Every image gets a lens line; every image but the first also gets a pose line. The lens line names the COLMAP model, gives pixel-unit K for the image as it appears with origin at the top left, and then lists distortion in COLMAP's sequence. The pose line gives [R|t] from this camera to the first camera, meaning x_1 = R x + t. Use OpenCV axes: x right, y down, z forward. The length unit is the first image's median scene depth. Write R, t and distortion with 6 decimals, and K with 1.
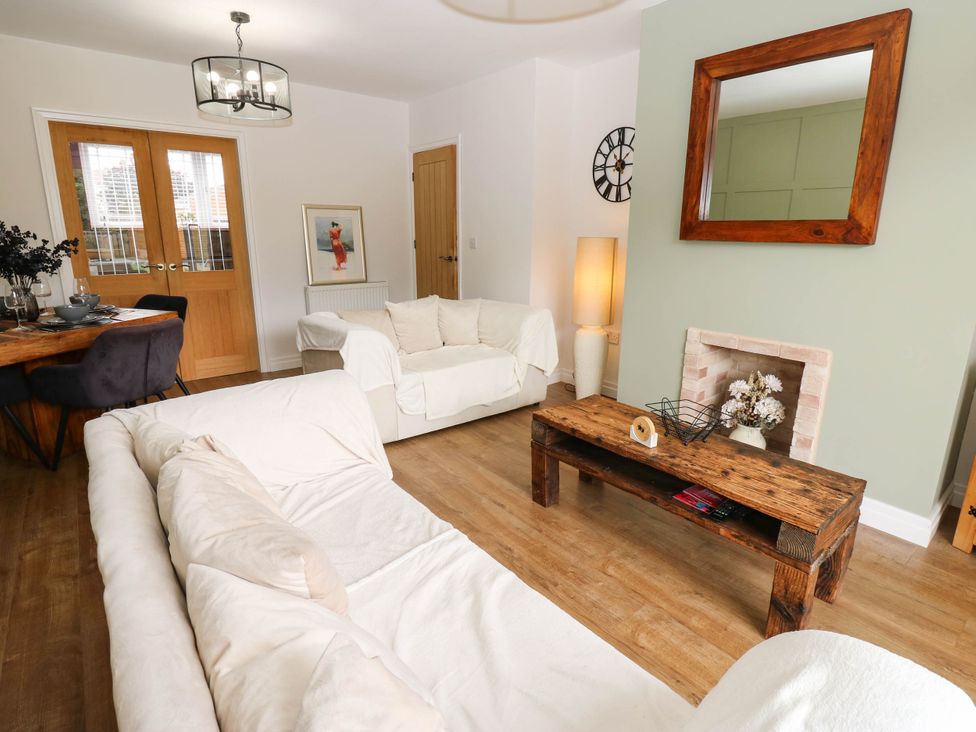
lens RADIAL K [[511.2, 0, 492.2], [0, 511.2, 362.4], [0, 0, 1]] dist [-0.003777, -0.001832]
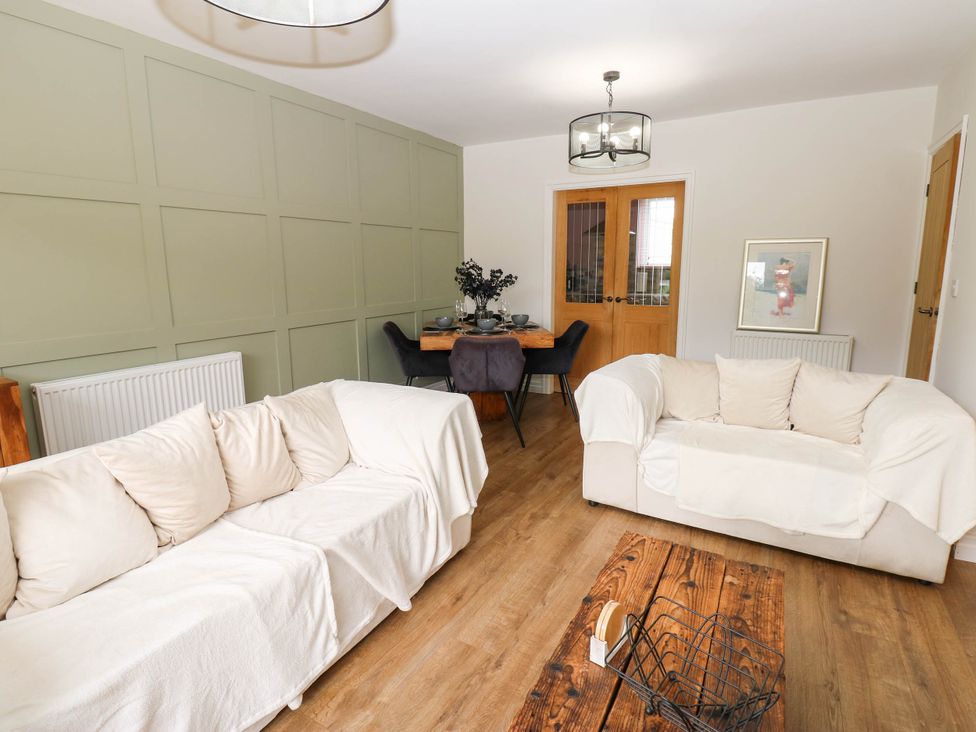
lens RADIAL K [[511.2, 0, 491.2], [0, 511.2, 361.2], [0, 0, 1]] dist [-0.003777, -0.001832]
pose [[0.358900, 0.163287, -0.918982, 0.506376], [-0.230787, 0.969531, 0.082137, -0.113646], [0.904394, 0.182610, 0.385649, 0.448244]]
